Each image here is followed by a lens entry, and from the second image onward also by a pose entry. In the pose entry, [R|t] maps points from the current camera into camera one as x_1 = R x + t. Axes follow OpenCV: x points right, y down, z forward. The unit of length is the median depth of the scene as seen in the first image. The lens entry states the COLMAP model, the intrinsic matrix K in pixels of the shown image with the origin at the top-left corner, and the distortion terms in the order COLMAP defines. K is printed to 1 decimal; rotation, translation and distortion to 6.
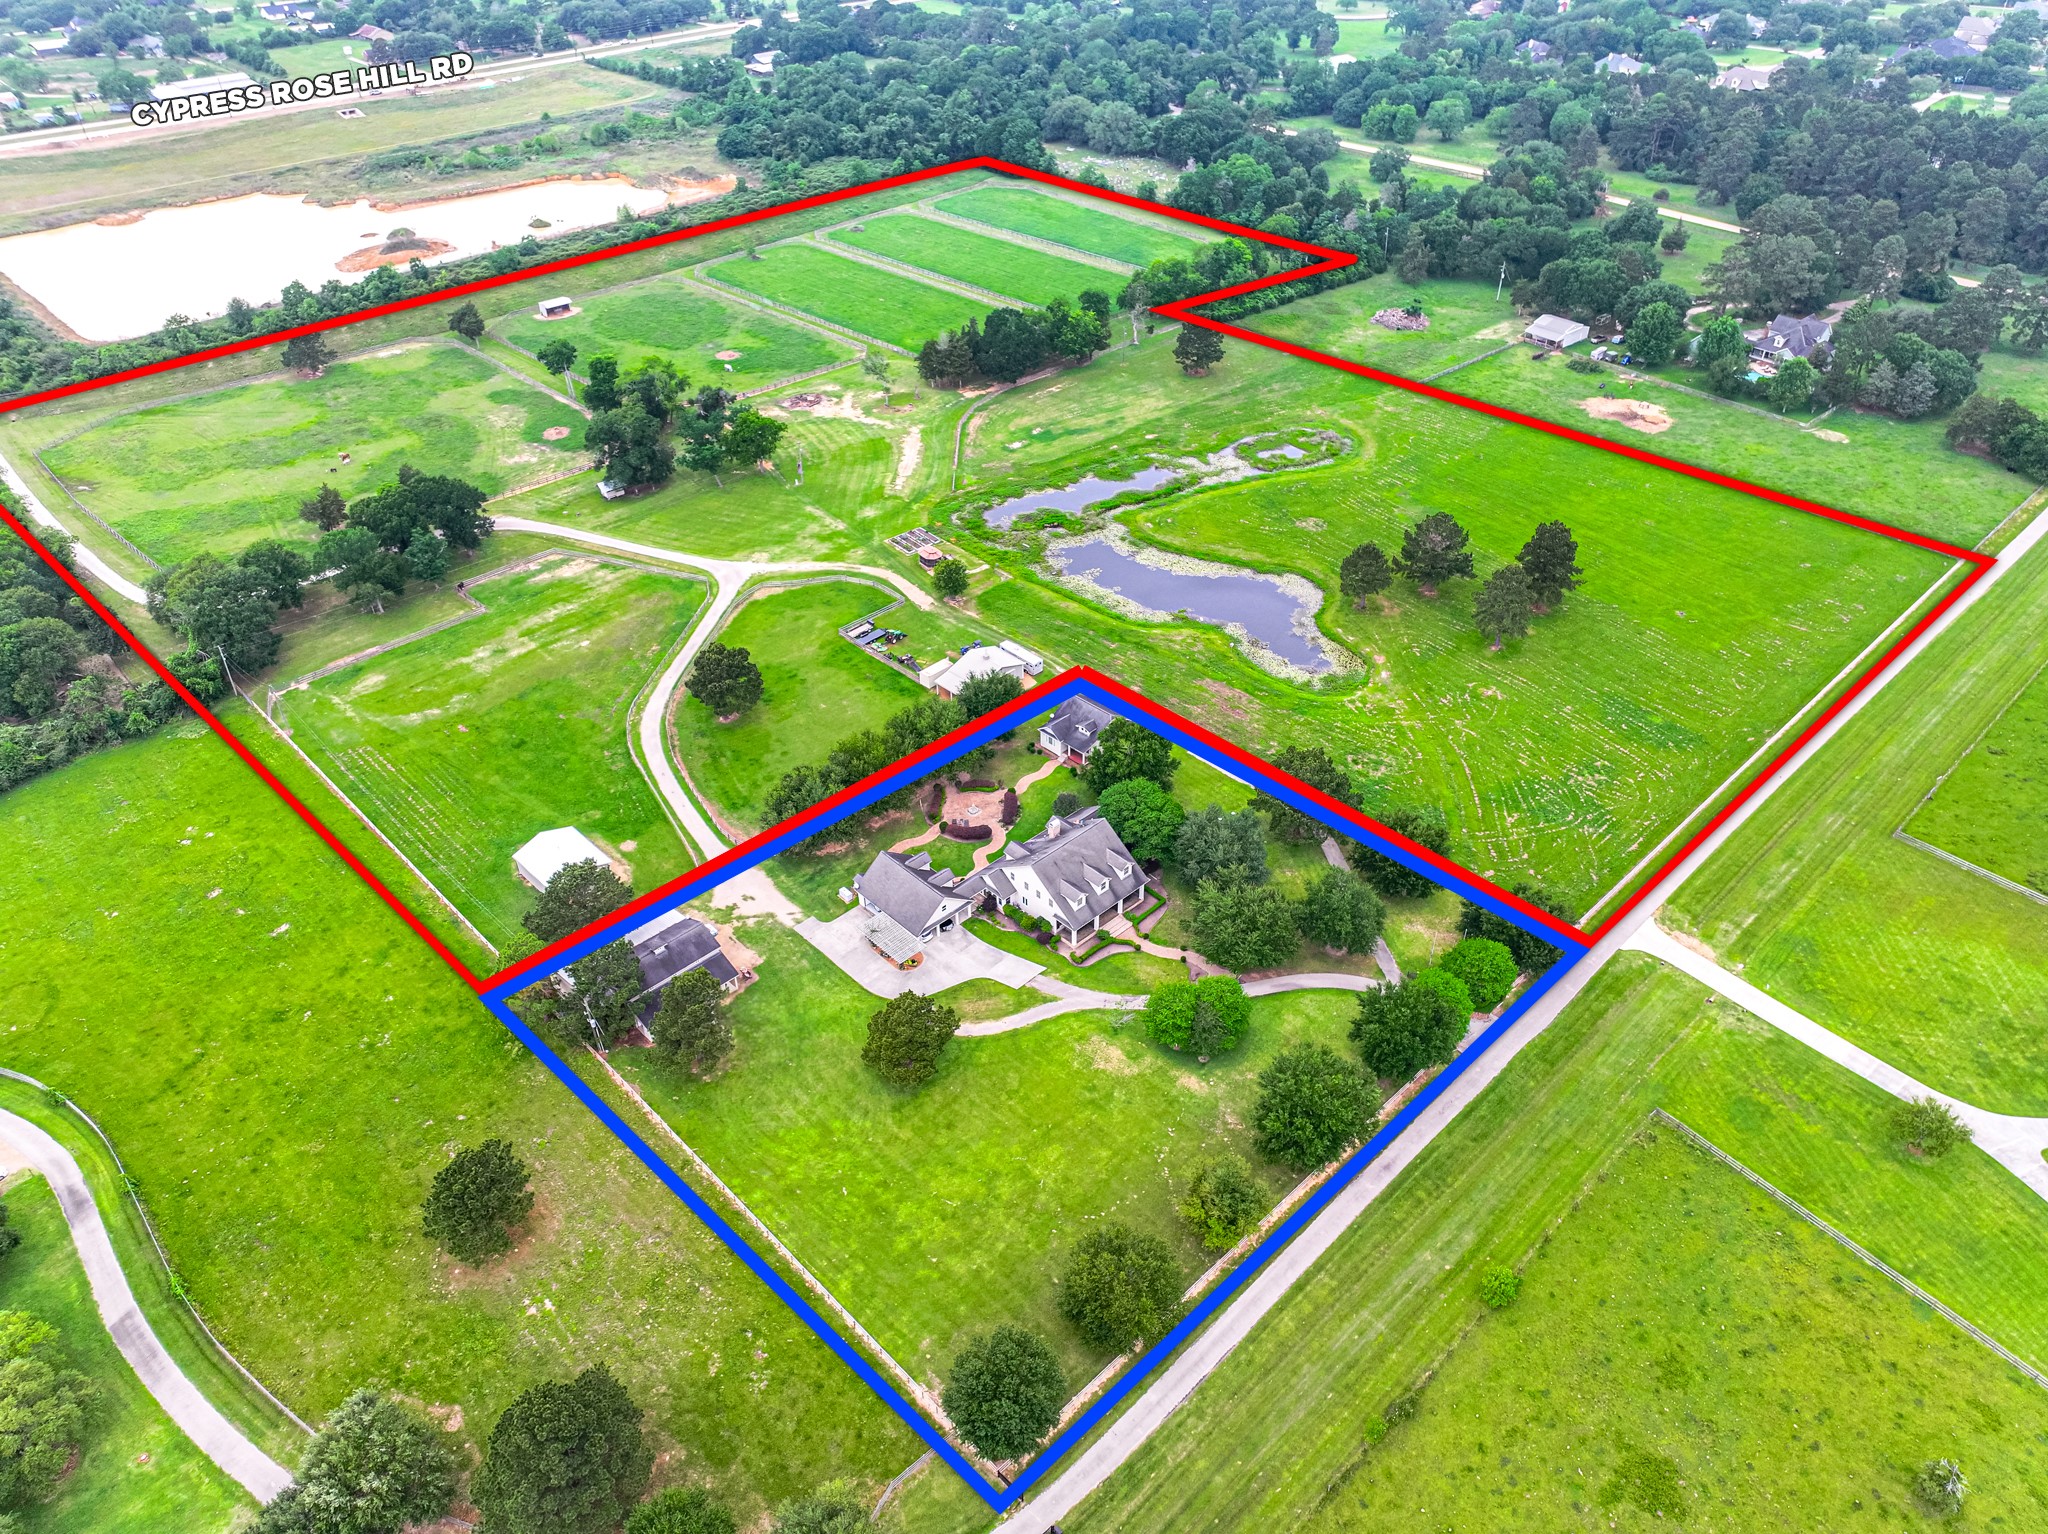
lens RADIAL K [[1470.1, 0, 1038.2], [0, 1470.1, 760.0], [0, 0, 1]] dist [0.004418, 0.013231]
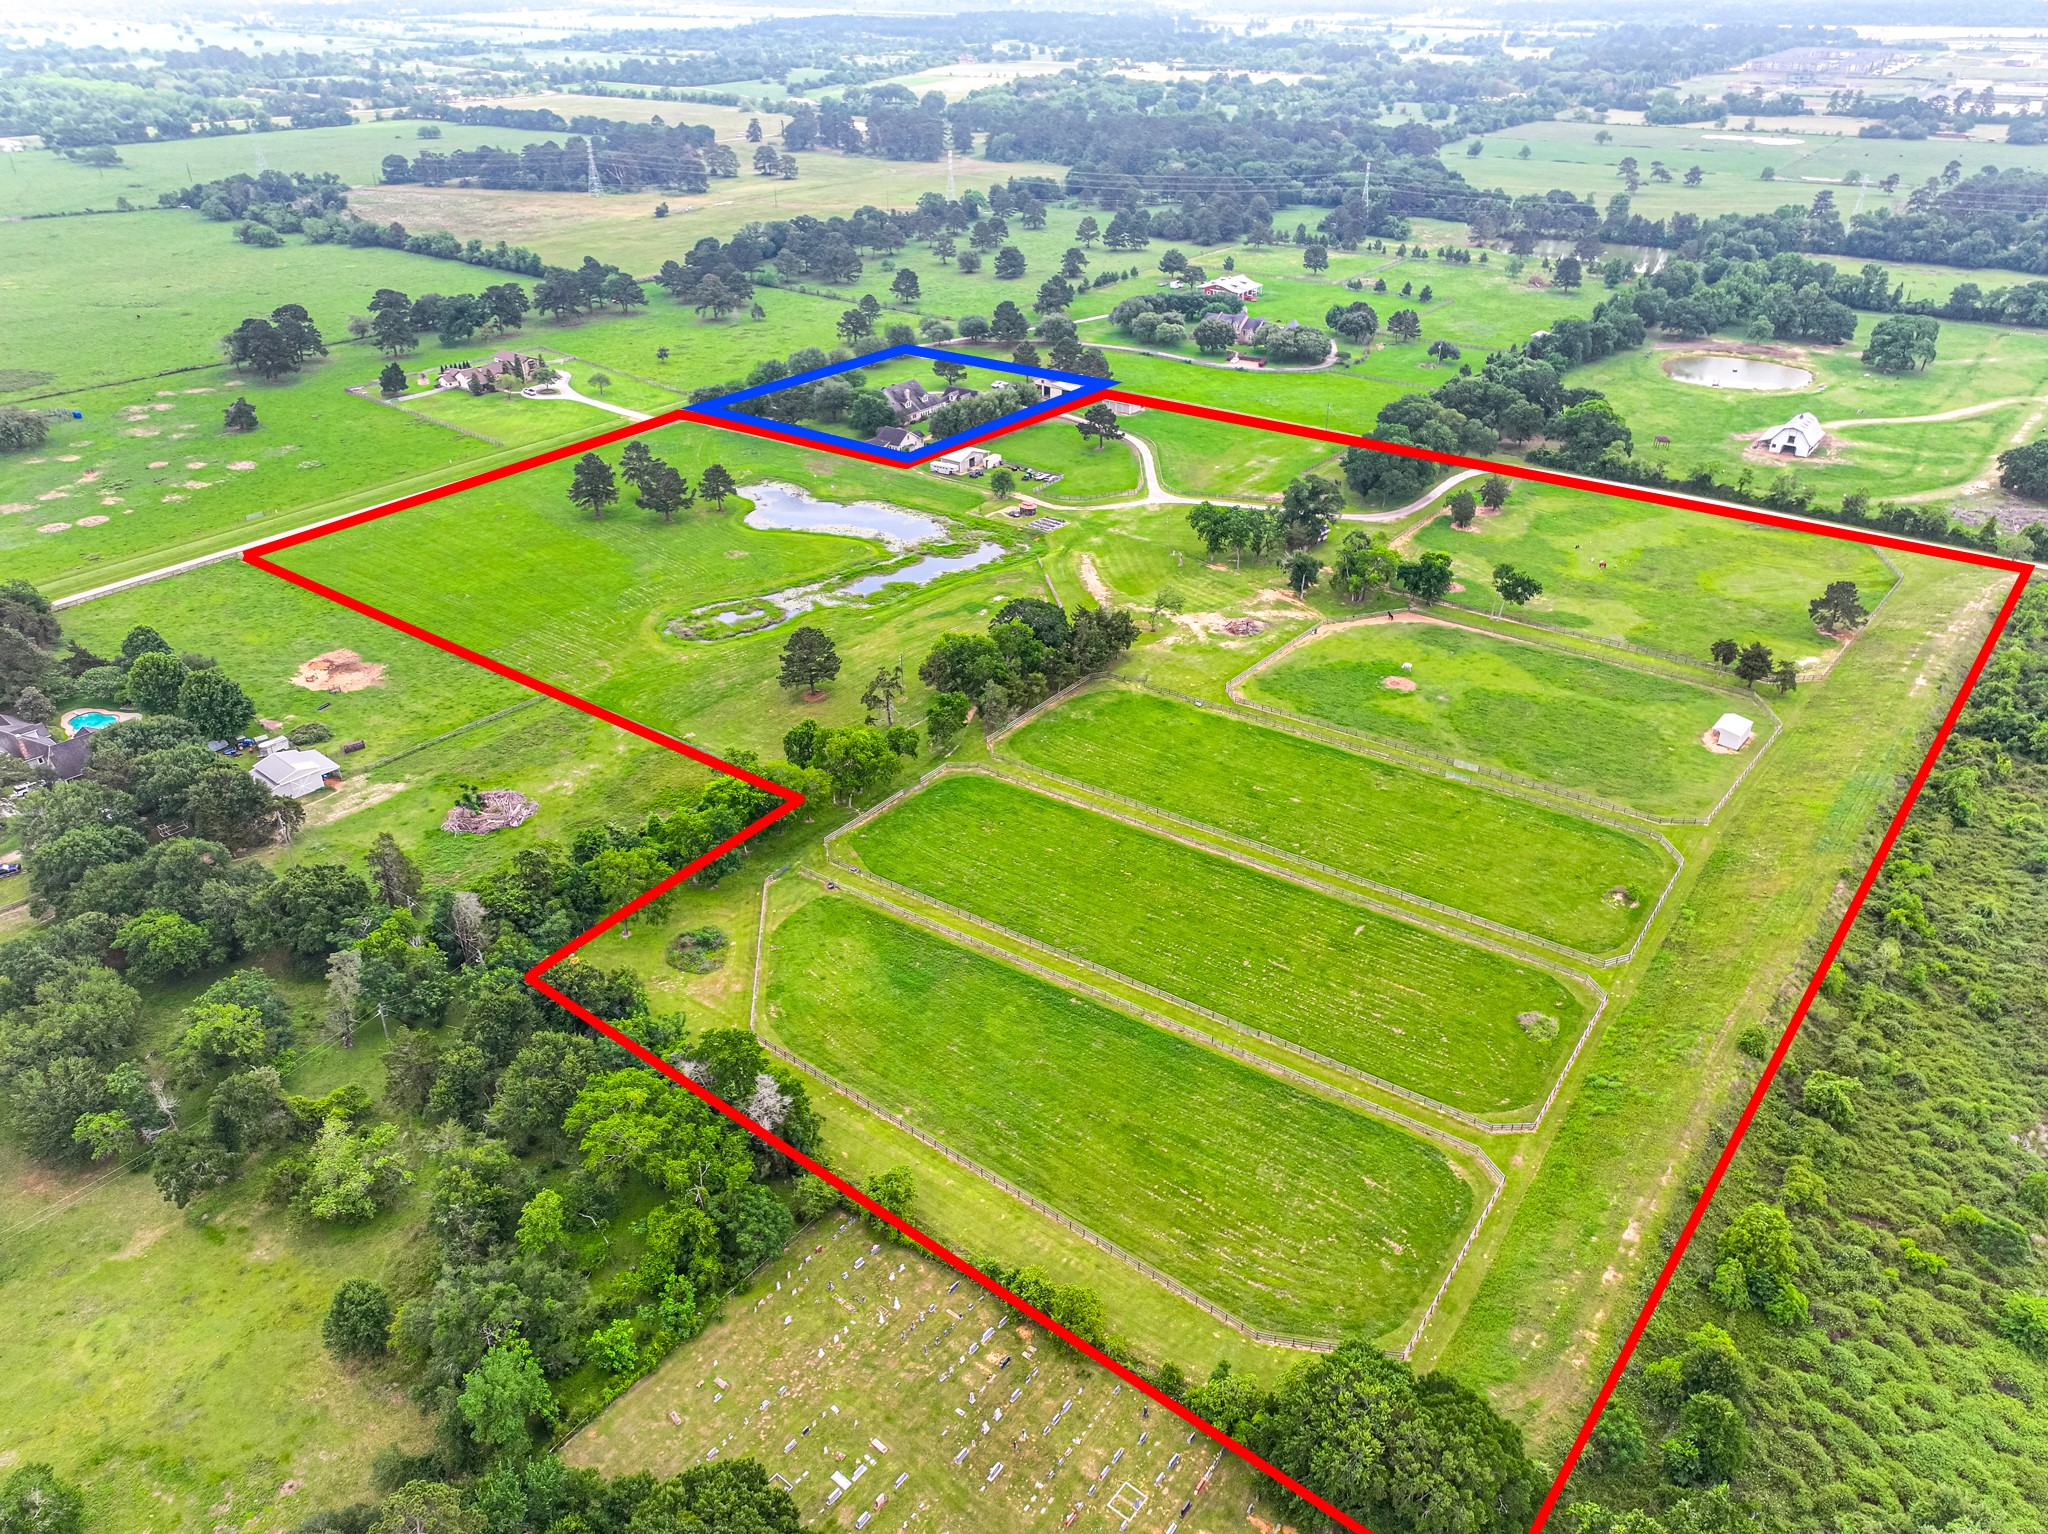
lens RADIAL K [[1462.9, 0, 998.8], [0, 1462.9, 768.0], [0, 0, 1]] dist [0.001735, 0.019778]
pose [[-0.988999, 0.083964, -0.121783, 0.127305], [-0.076117, 0.417055, 0.905688, -1.162370], [0.126836, 0.904994, -0.406076, 1.620534]]
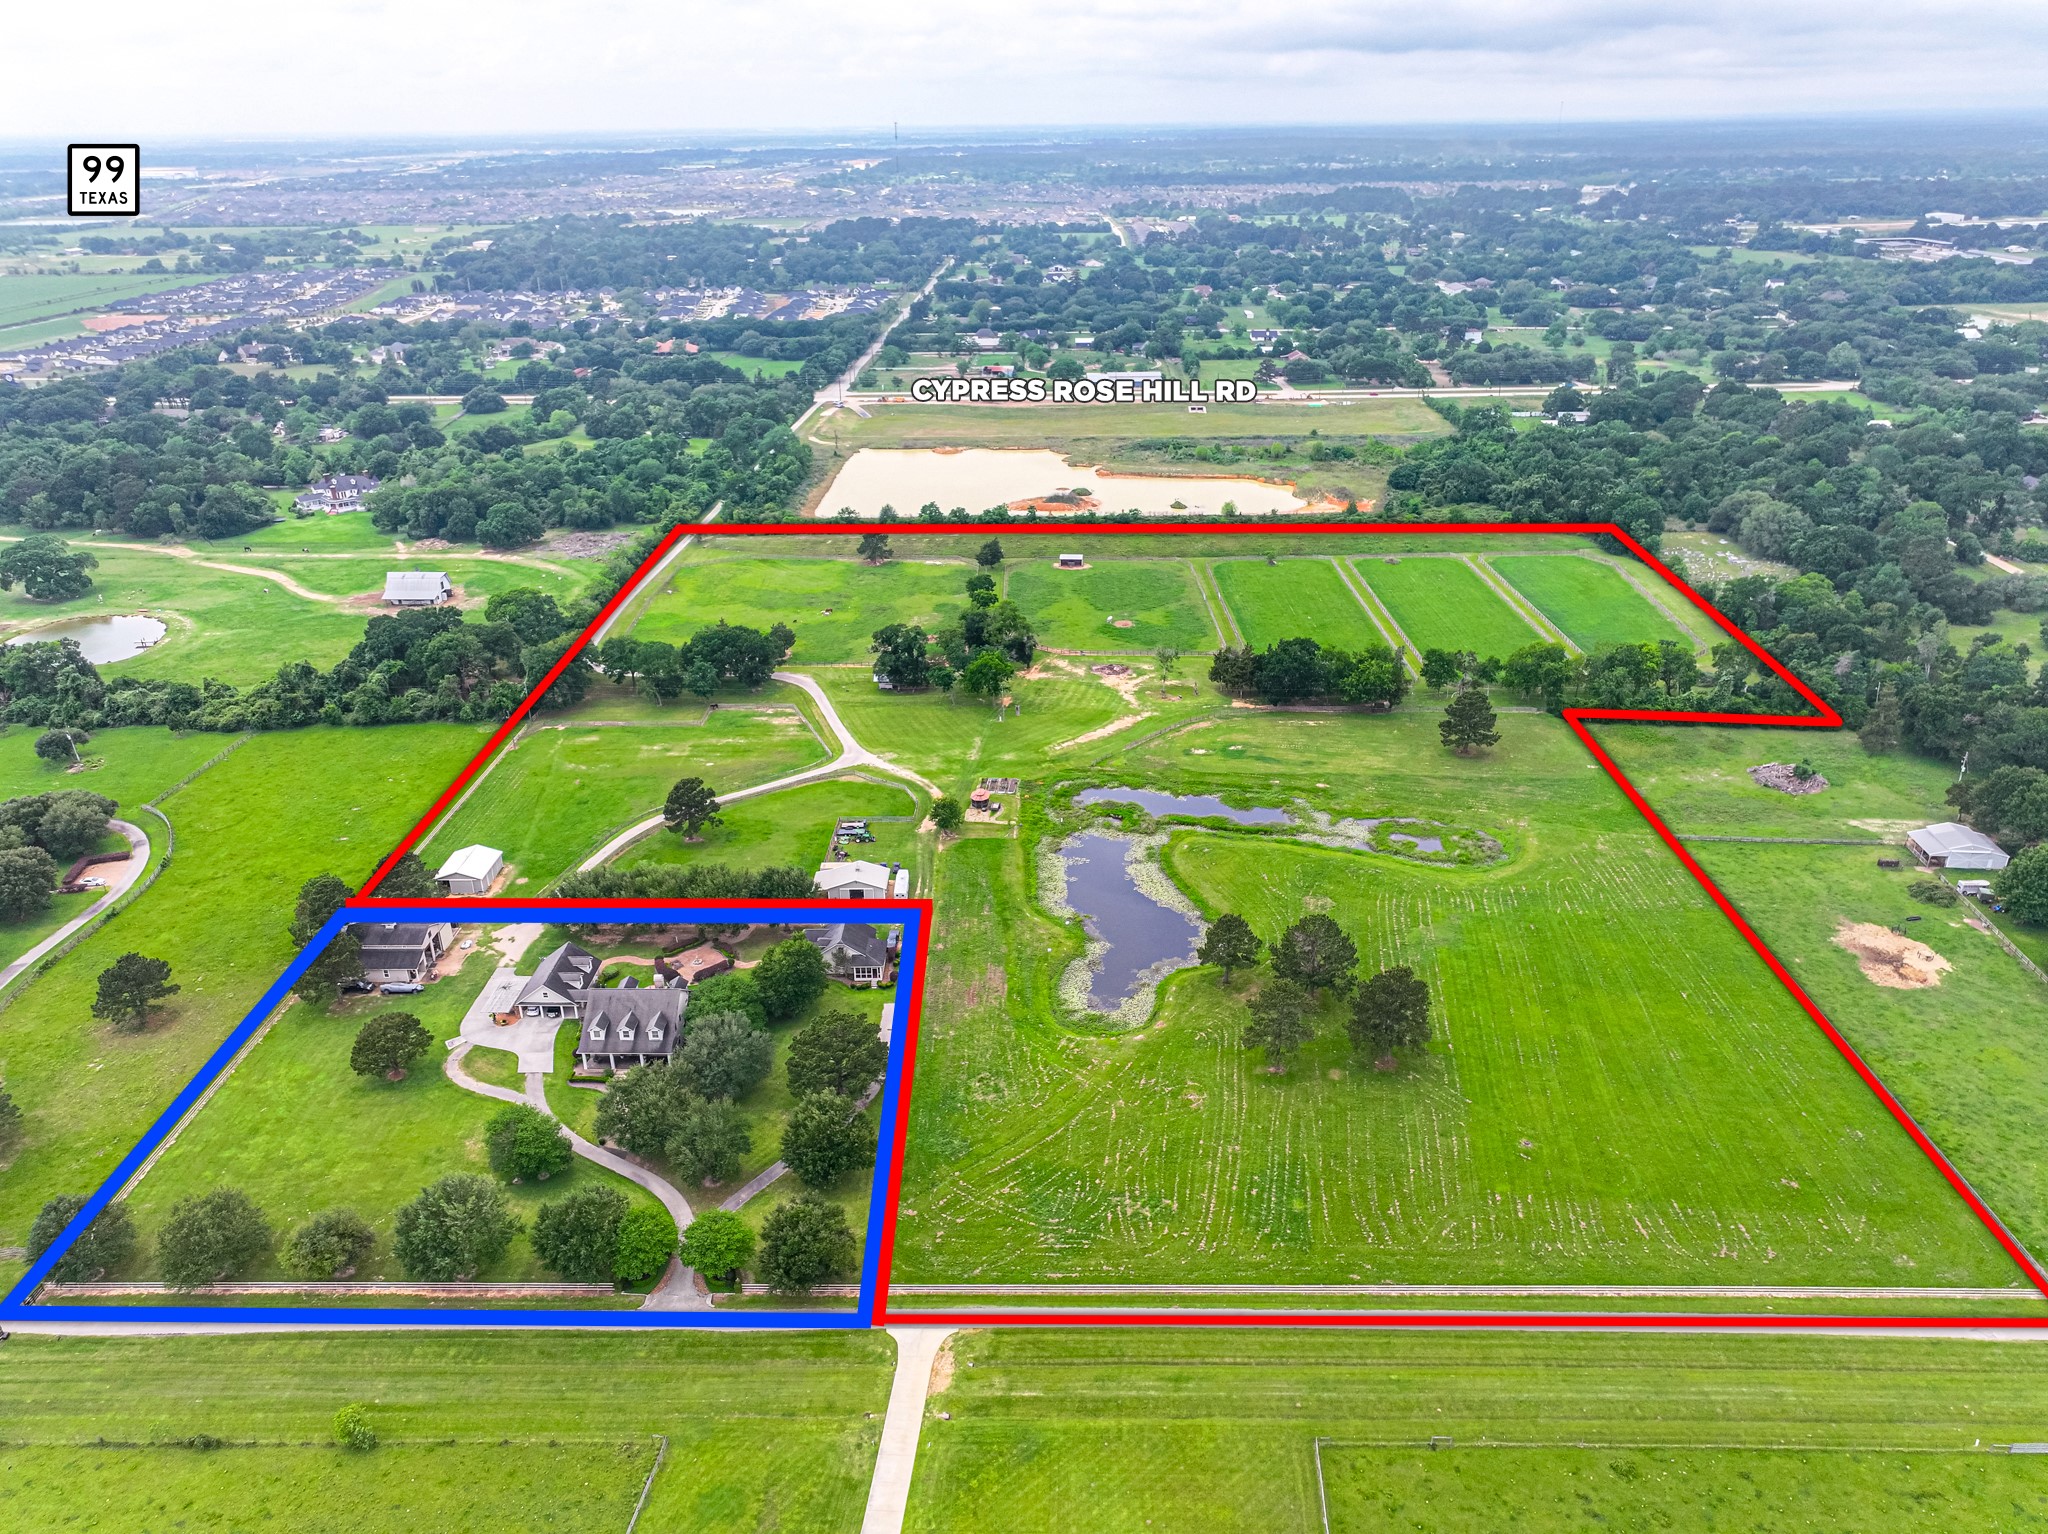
lens RADIAL K [[1440.6, 0, 1024.0], [0, 1440.6, 767.0], [0, 0, 1]] dist [0.003579, 0.012890]
pose [[0.701886, 0.295868, -0.647934, 0.596769], [-0.415225, 0.909057, -0.034695, -0.124808], [0.578744, 0.293391, 0.760906, 0.165724]]
